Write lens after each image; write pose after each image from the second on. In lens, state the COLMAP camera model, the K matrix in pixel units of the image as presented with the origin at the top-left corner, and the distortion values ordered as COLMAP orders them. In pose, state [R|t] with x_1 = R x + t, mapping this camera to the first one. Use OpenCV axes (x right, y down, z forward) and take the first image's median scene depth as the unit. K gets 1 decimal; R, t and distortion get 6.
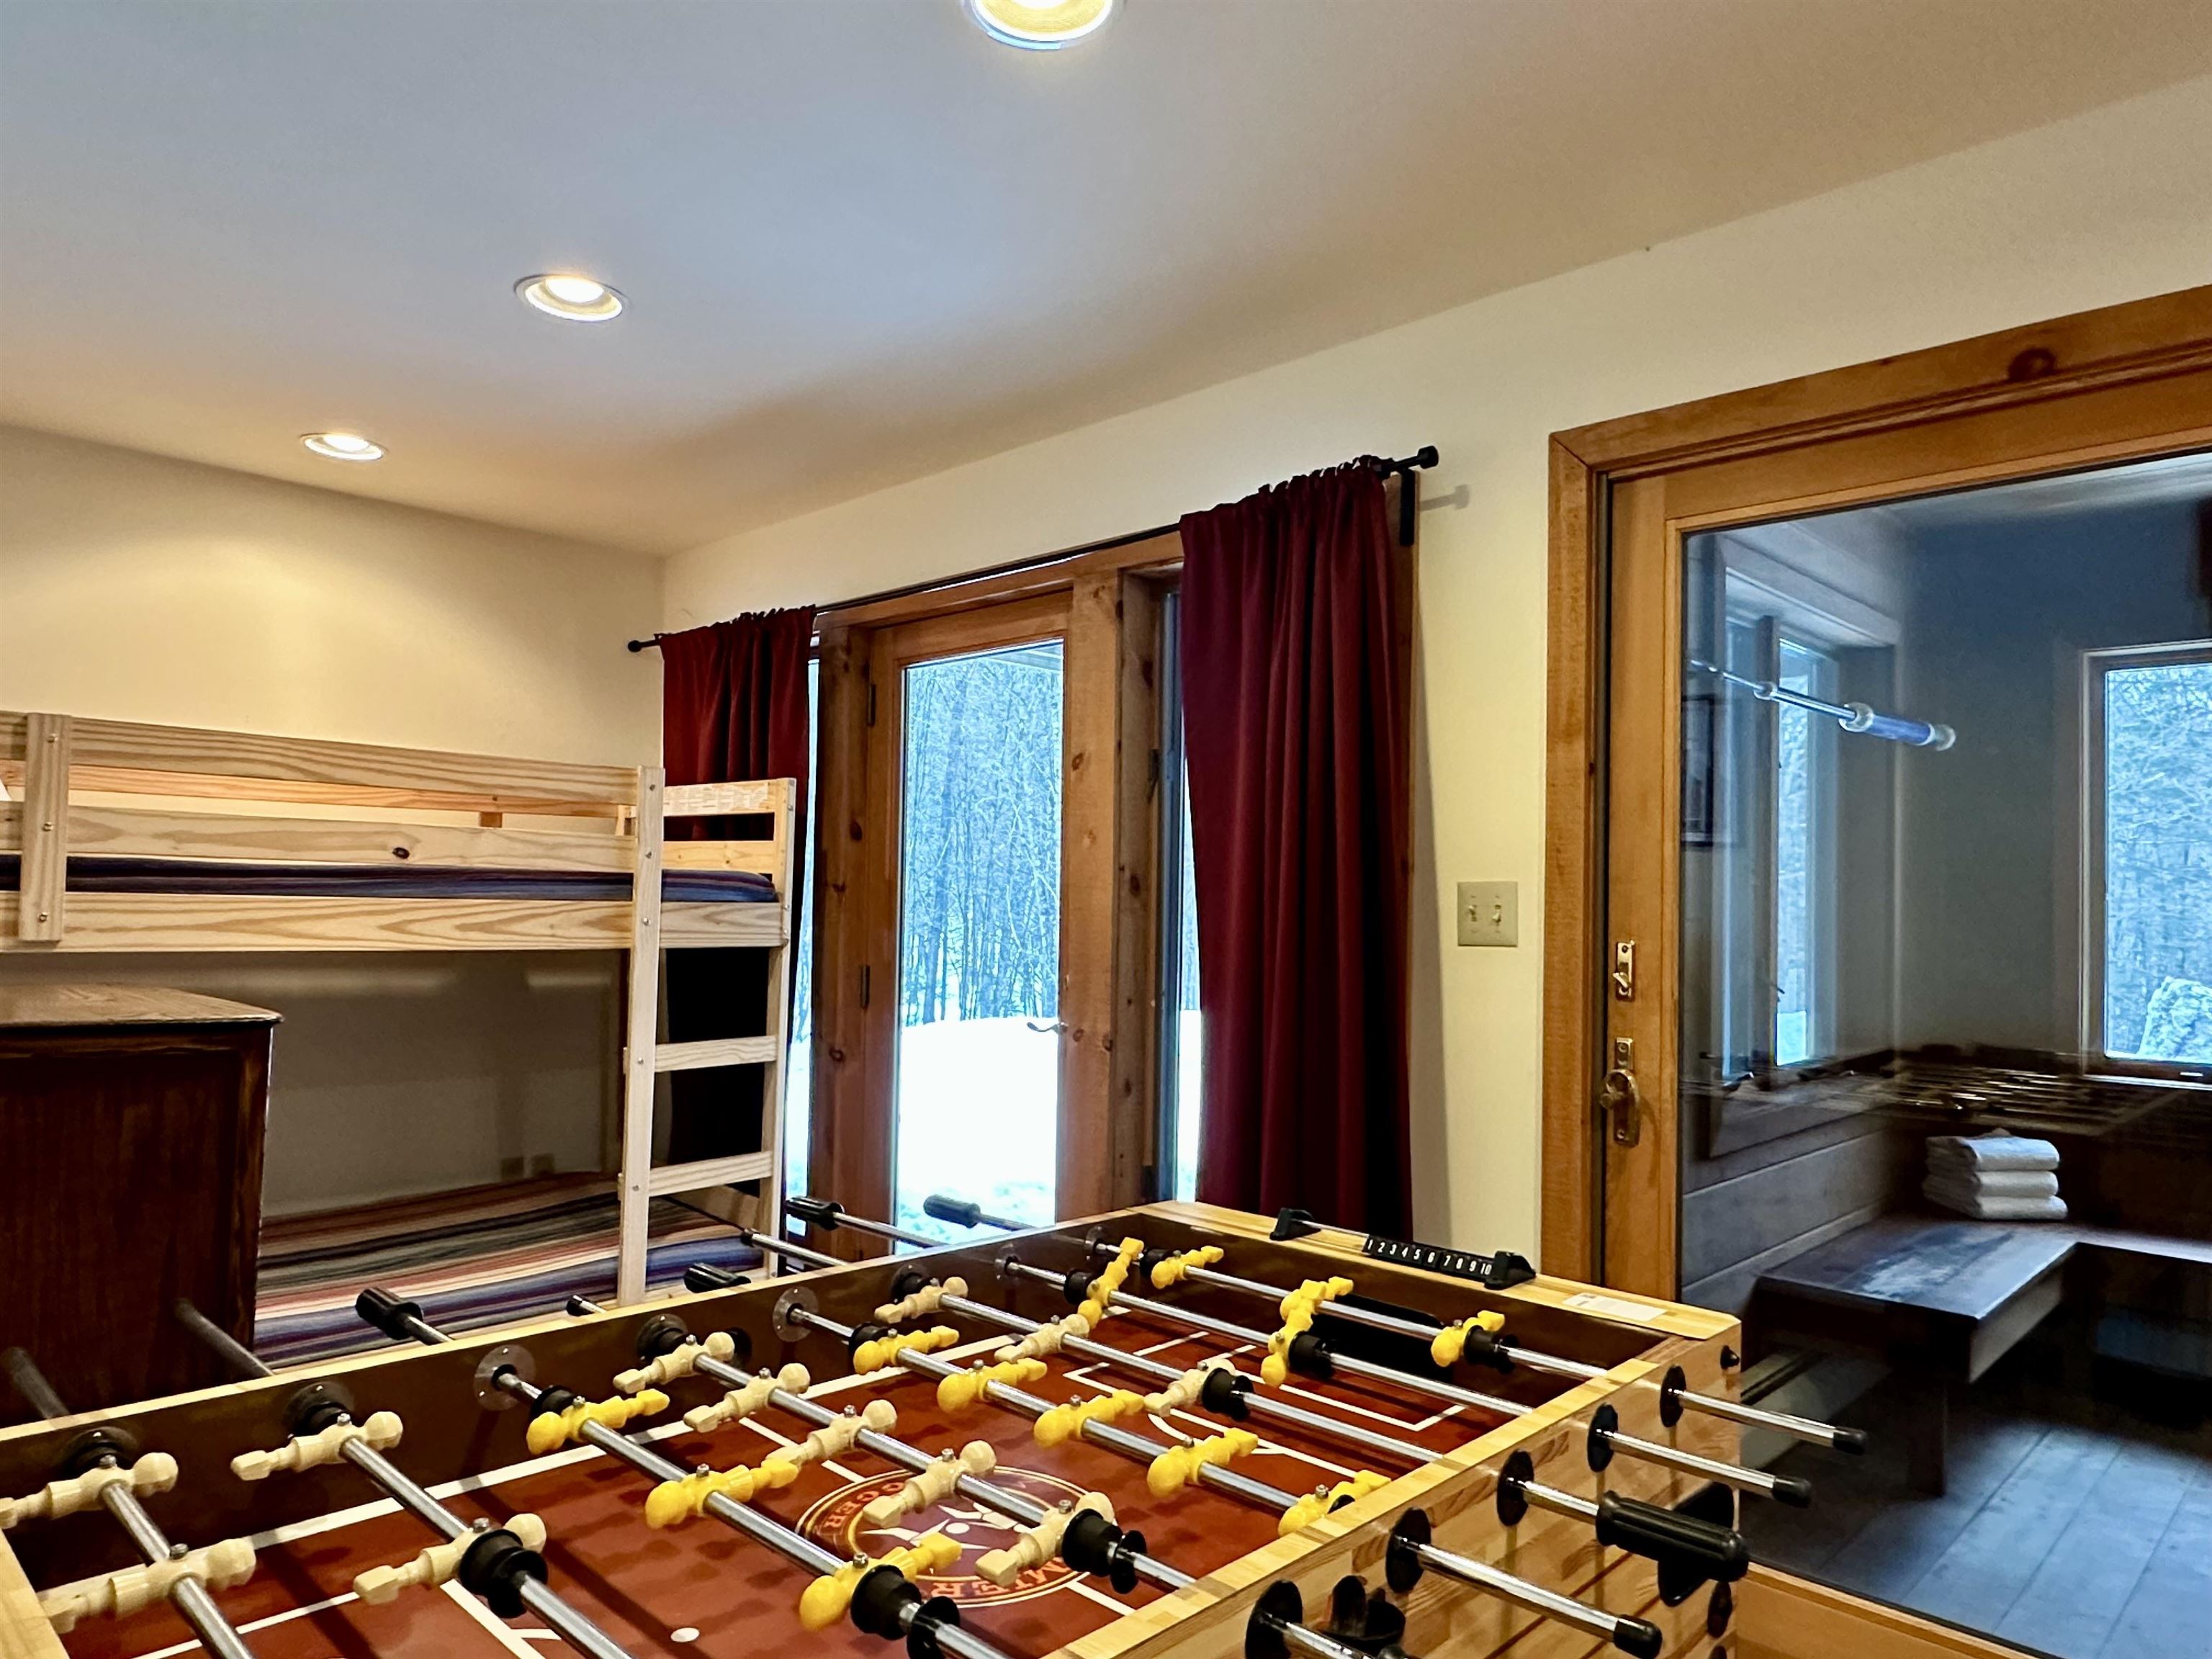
lens RADIAL K [[1414.0, 0, 1098.3], [0, 1414.0, 828.4], [0, 0, 1]] dist [-0.002000, -0.000534]
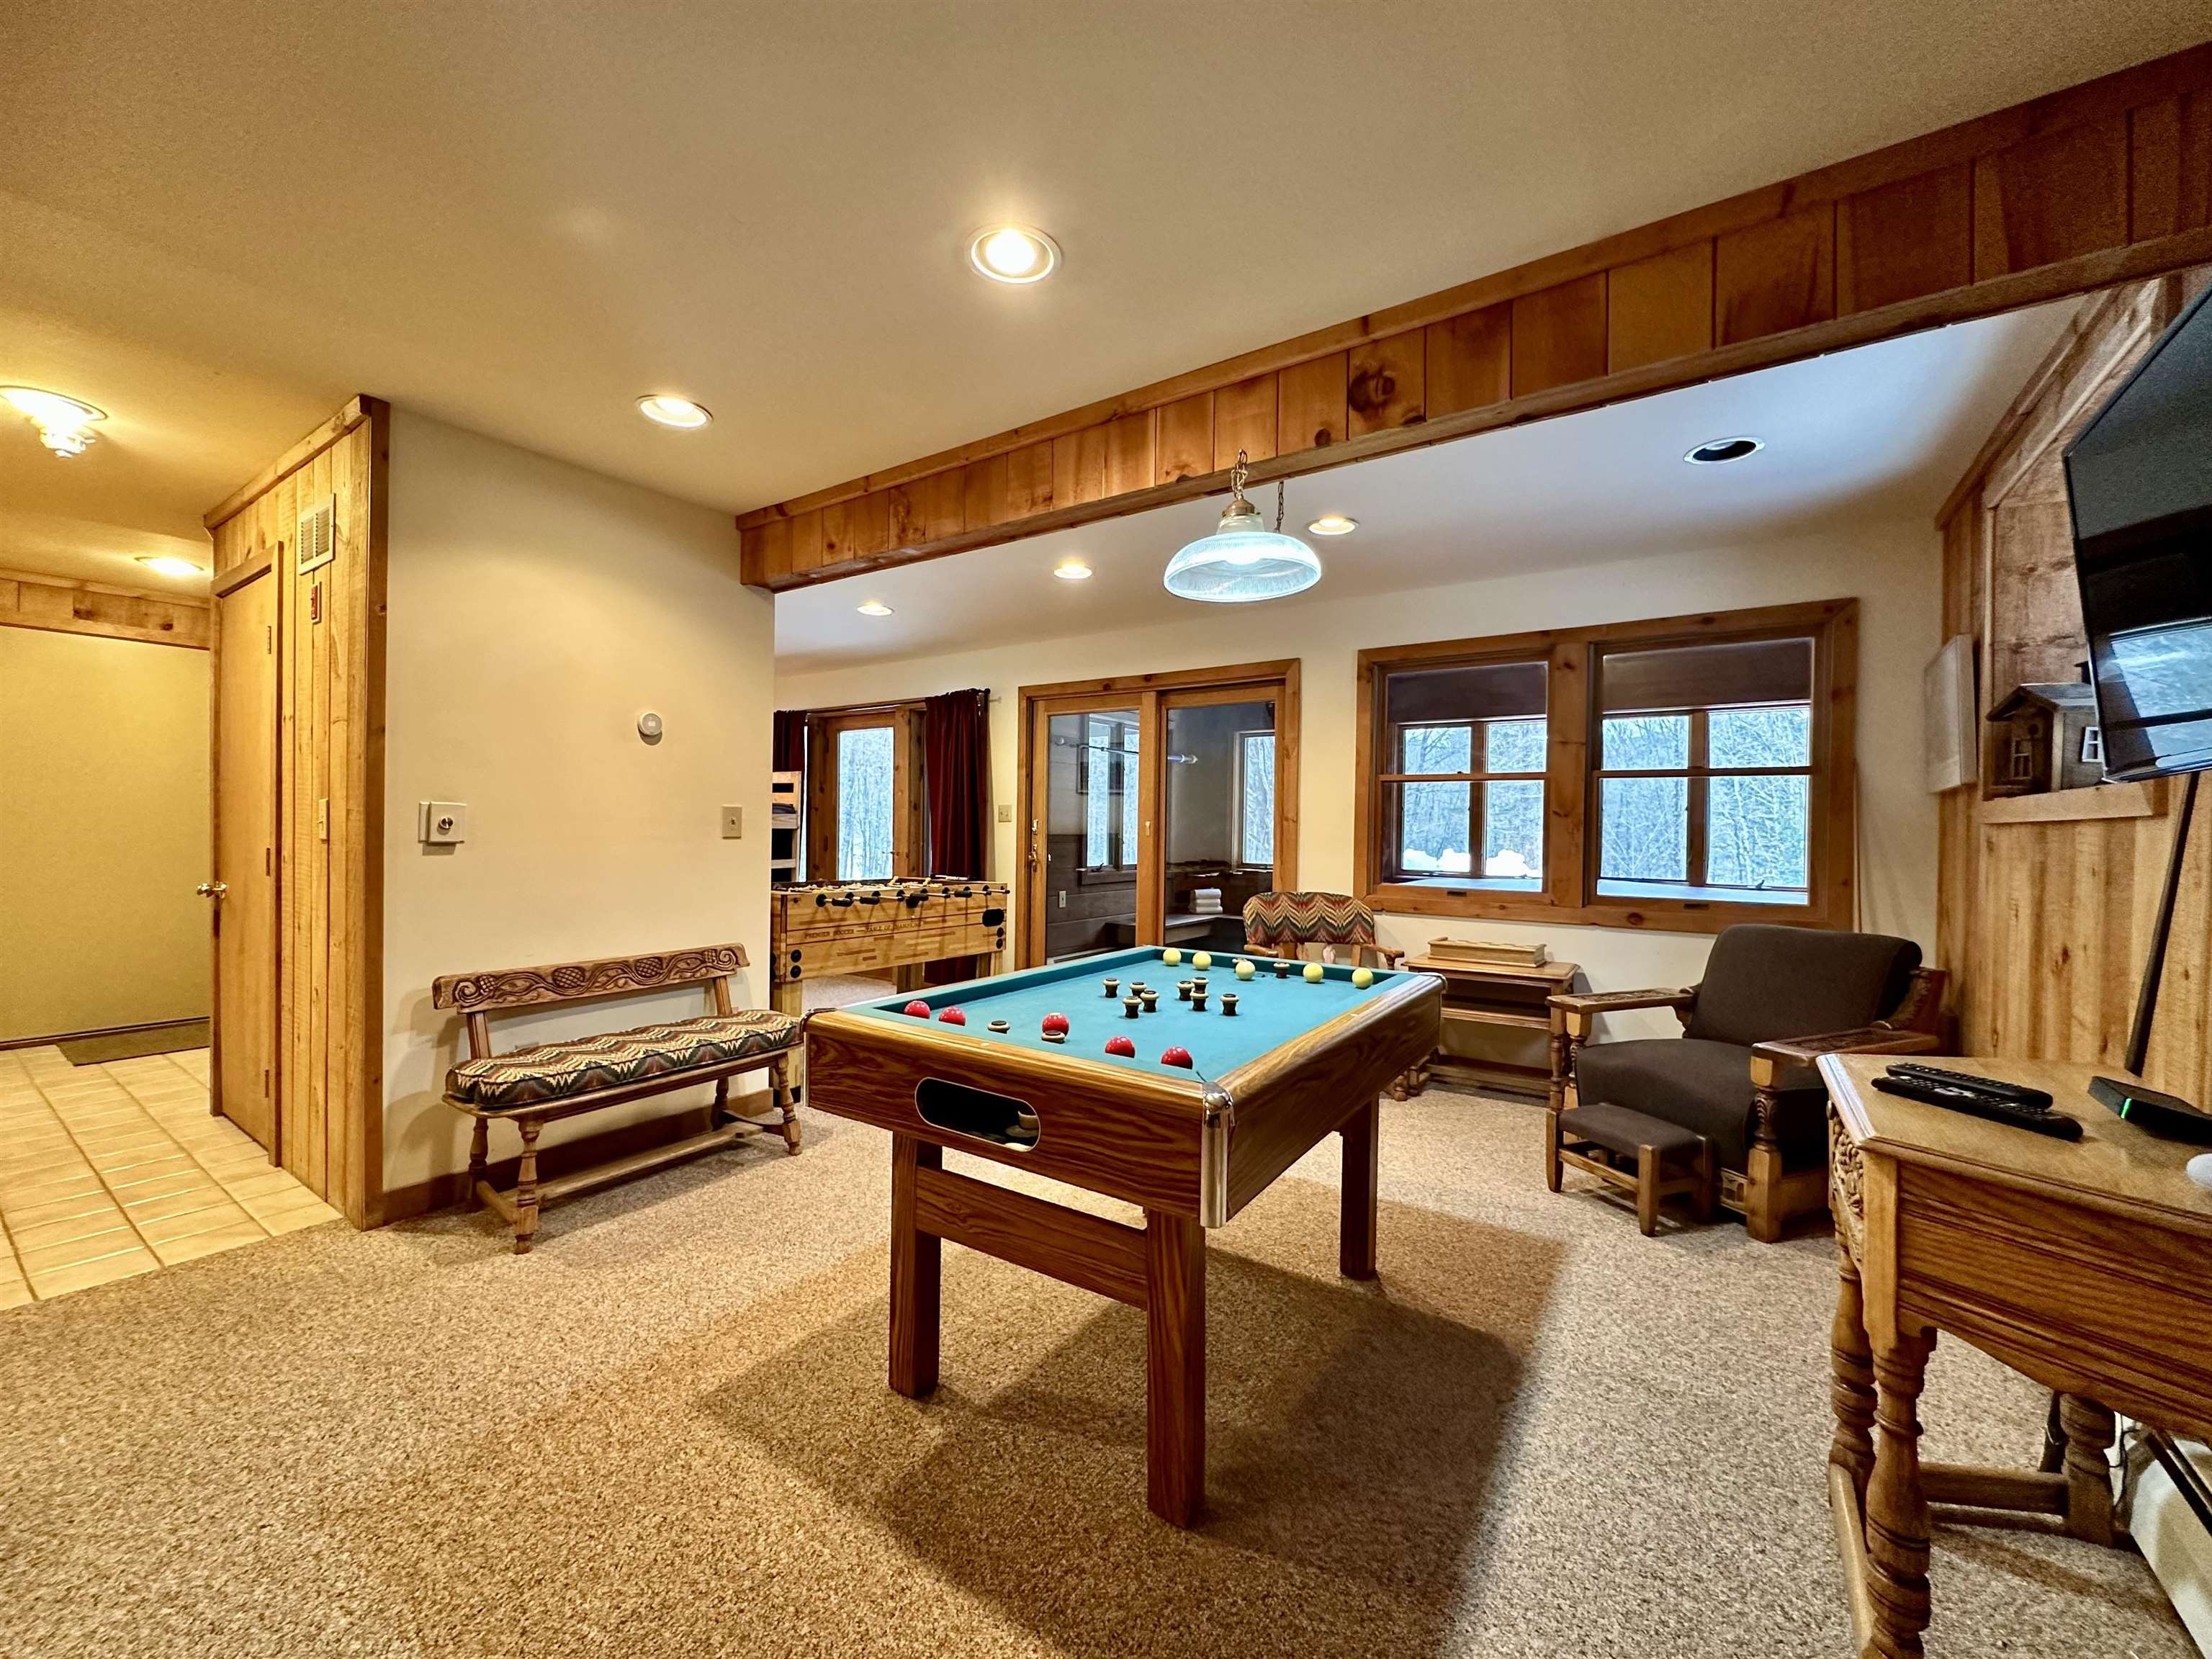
lens RADIAL K [[881.8, 0, 1111.6], [0, 881.8, 828.1], [0, 0, 1]] dist [-0.002794, 0.000551]
pose [[0.983969, -0.005987, 0.178239, 0.109132], [-0.003559, 0.998578, 0.053189, -0.020655], [-0.178304, -0.052970, 0.982549, -1.074460]]
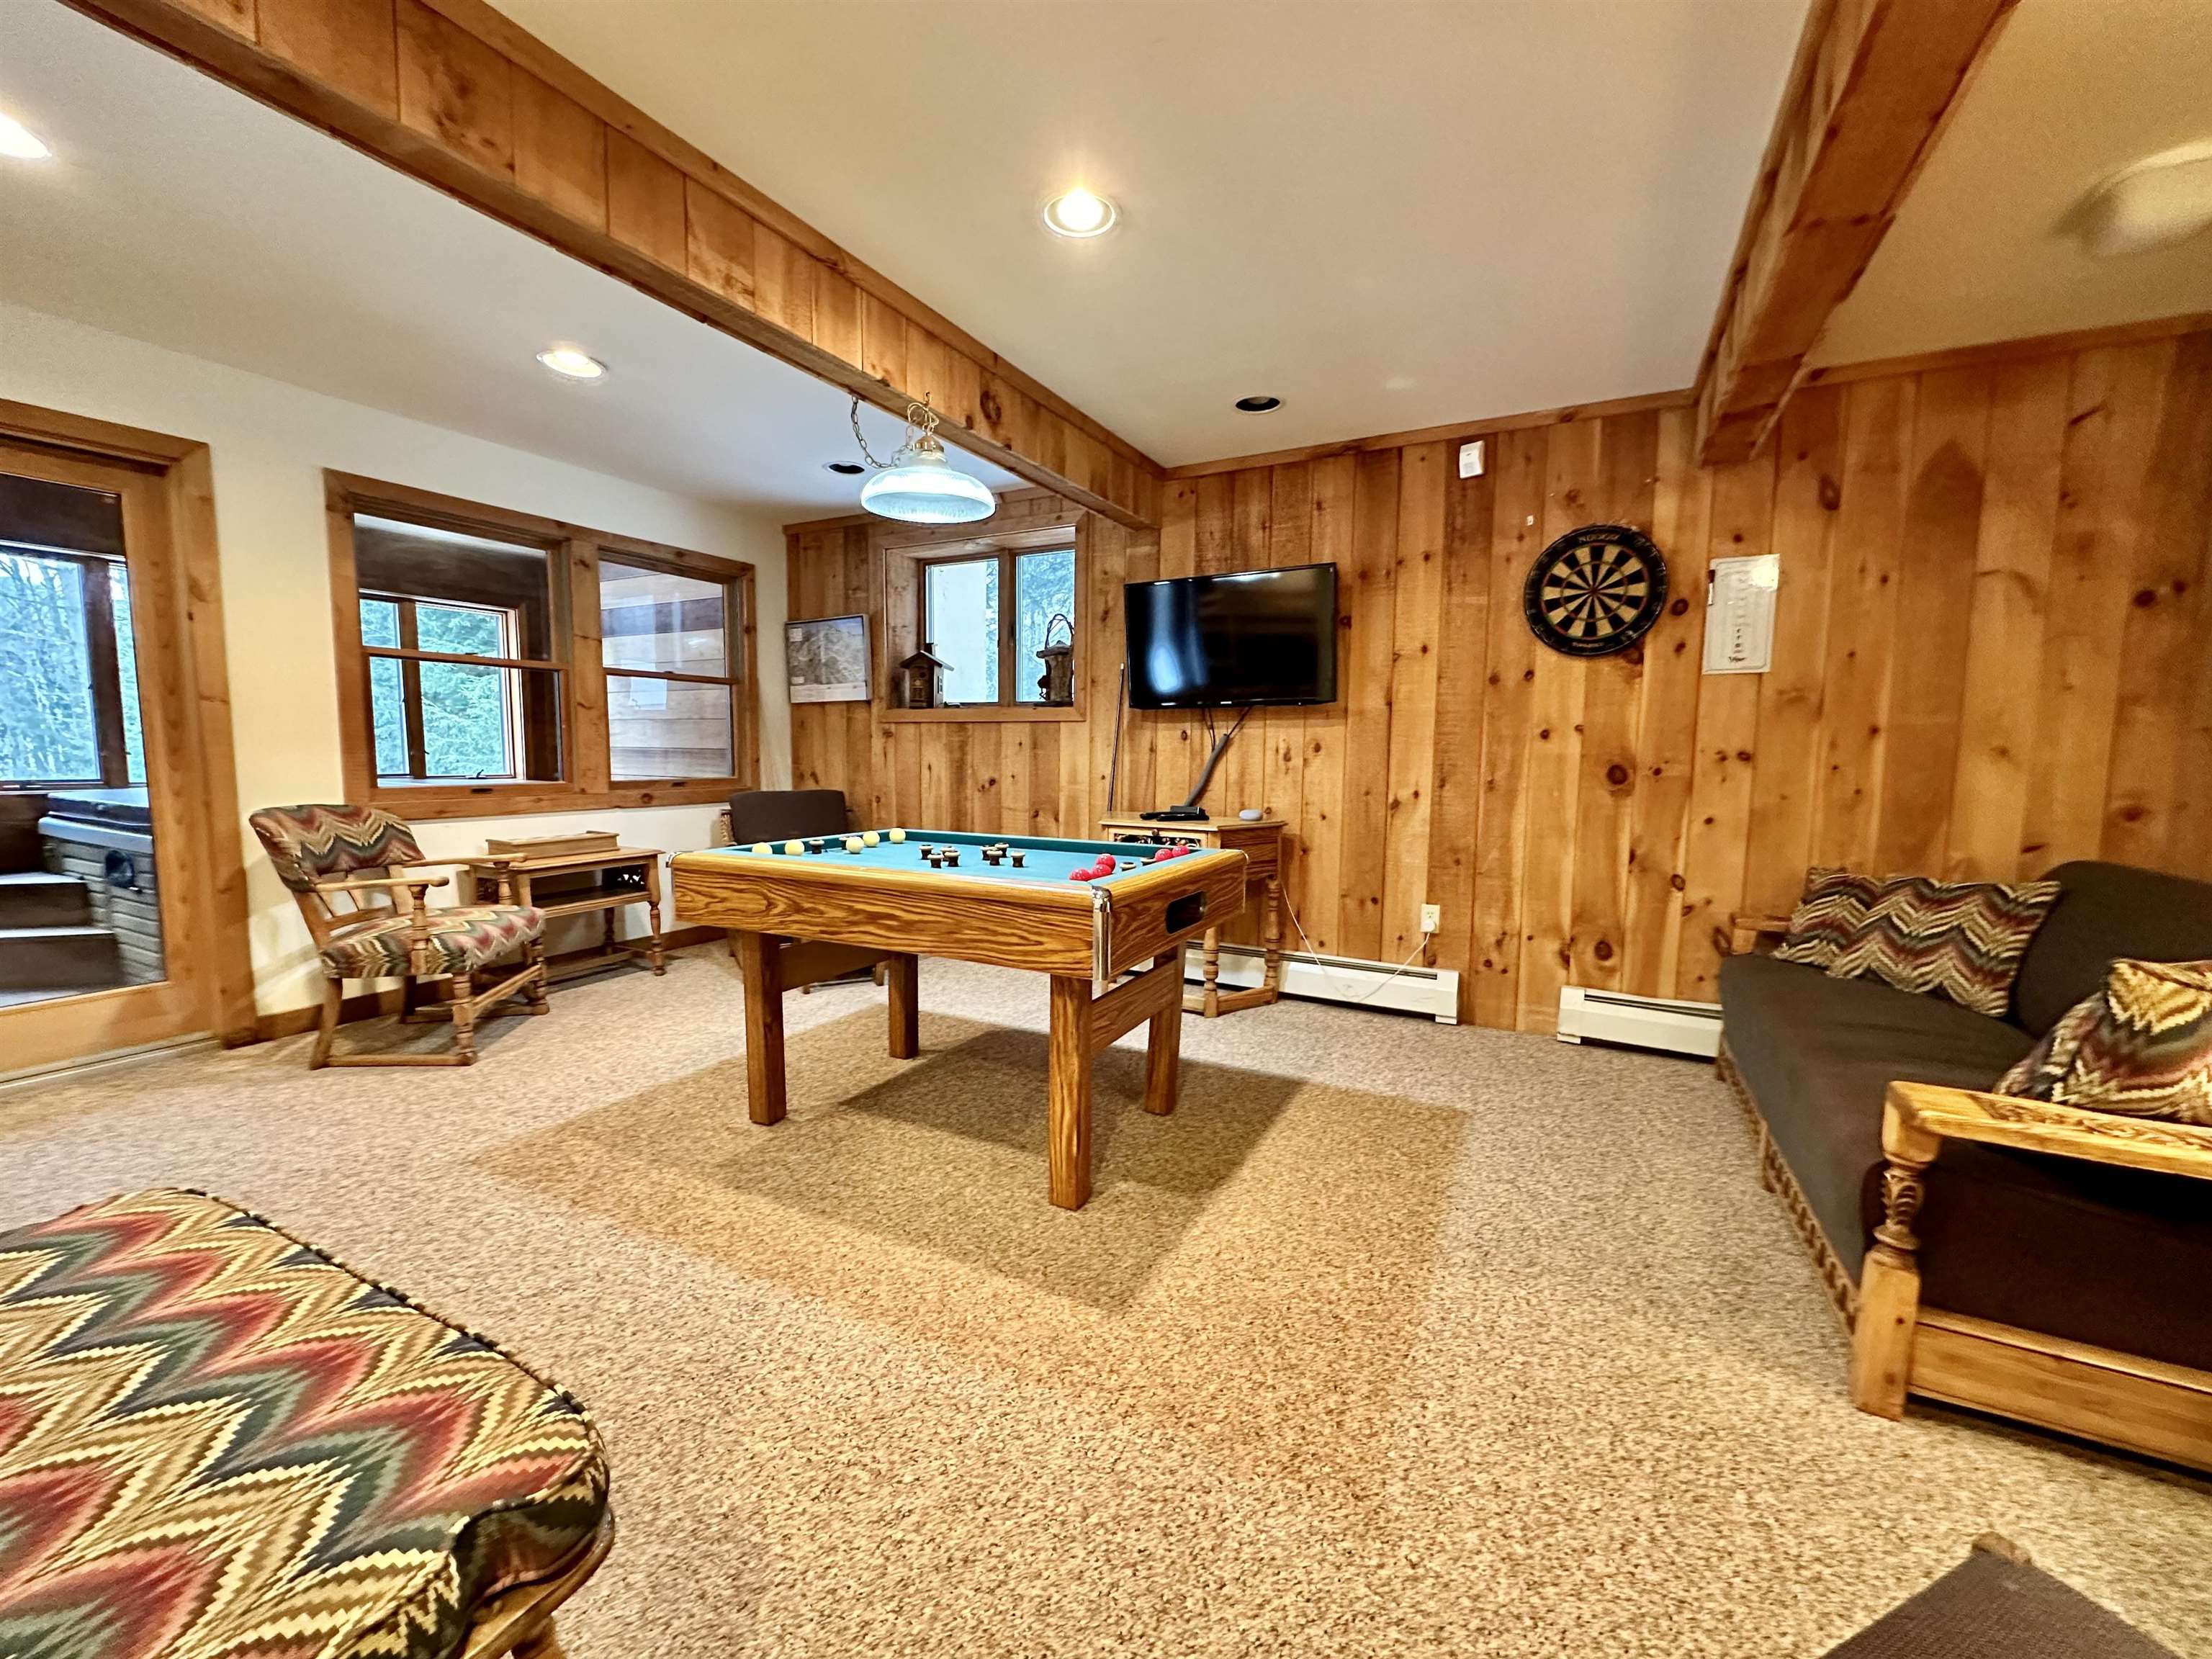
lens RADIAL K [[881.8, 0, 1105.3], [0, 881.8, 829.7], [0, 0, 1]] dist [-0.002794, 0.000551]
pose [[-0.288487, -0.111903, 0.950922, -0.535802], [-0.062936, 0.993215, 0.097787, 0.029434], [-0.955413, -0.031637, -0.293573, -0.314603]]
